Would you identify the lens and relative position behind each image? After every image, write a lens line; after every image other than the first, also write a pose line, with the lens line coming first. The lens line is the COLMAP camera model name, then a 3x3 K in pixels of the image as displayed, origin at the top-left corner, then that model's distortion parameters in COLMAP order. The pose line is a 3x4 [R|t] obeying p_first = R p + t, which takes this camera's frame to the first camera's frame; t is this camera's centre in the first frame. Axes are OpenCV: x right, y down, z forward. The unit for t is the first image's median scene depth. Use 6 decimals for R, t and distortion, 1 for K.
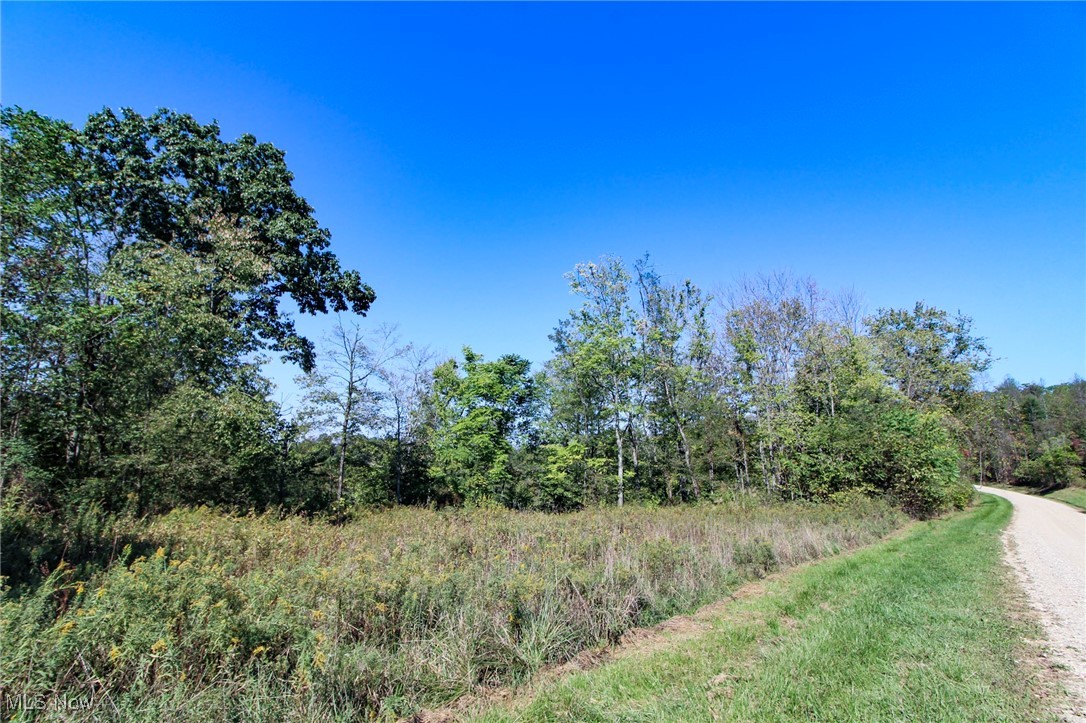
lens RADIAL K [[503.9, 0, 544.2], [0, 503.9, 364.6], [0, 0, 1]] dist [-0.004772, -0.010282]
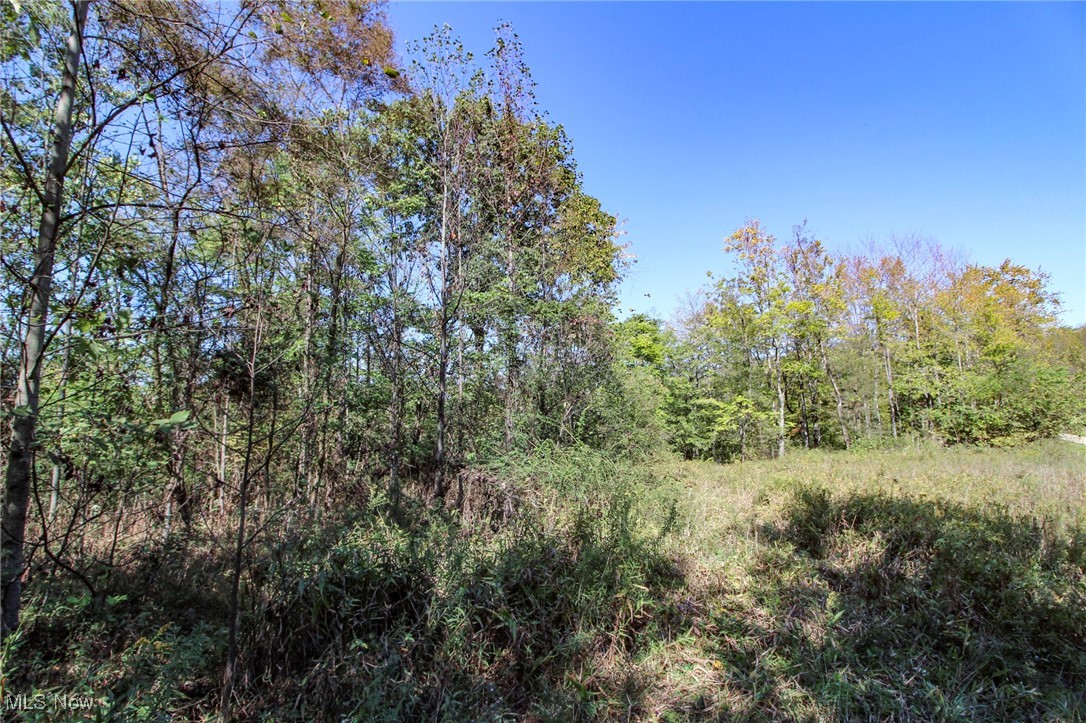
lens RADIAL K [[503.9, 0, 545.1], [0, 503.9, 370.1], [0, 0, 1]] dist [-0.004772, -0.010282]
pose [[0.998816, -0.018260, 0.045089, -0.520474], [0.012989, 0.993335, 0.114531, -0.043137], [-0.046880, -0.113810, 0.992396, -0.061762]]
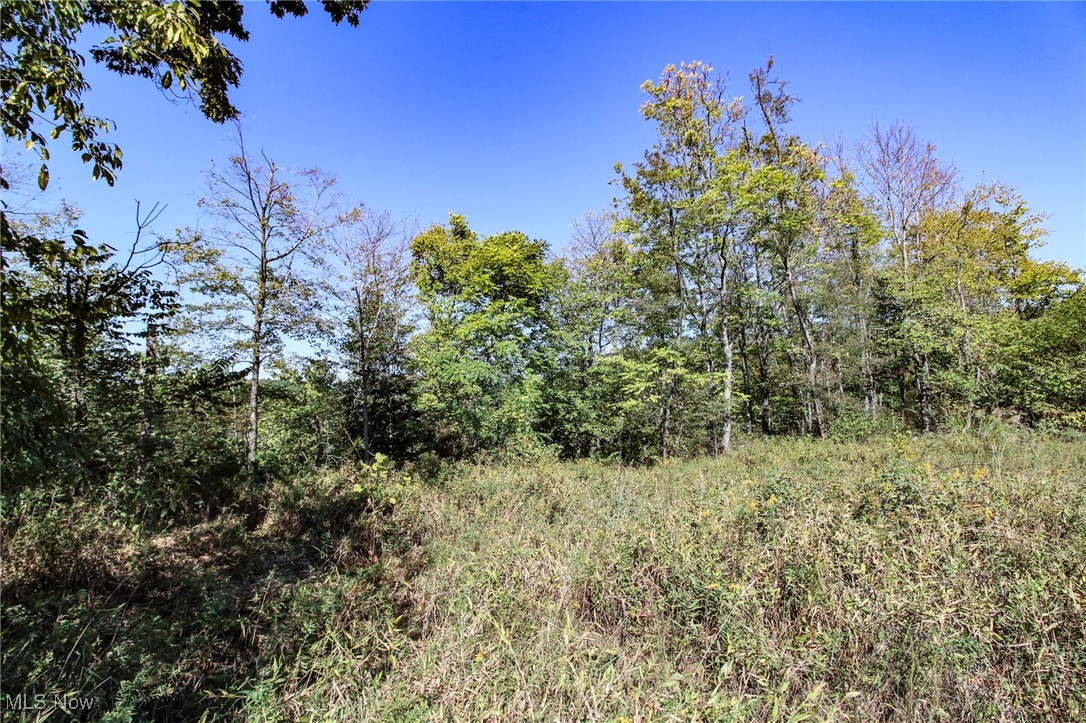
lens RADIAL K [[503.9, 0, 542.3], [0, 503.9, 355.9], [0, 0, 1]] dist [-0.004772, -0.010282]
pose [[0.978437, -0.001956, 0.206534, -0.283126], [-0.017752, 0.995459, 0.093527, 0.133977], [-0.205779, -0.095176, 0.973959, 0.523152]]
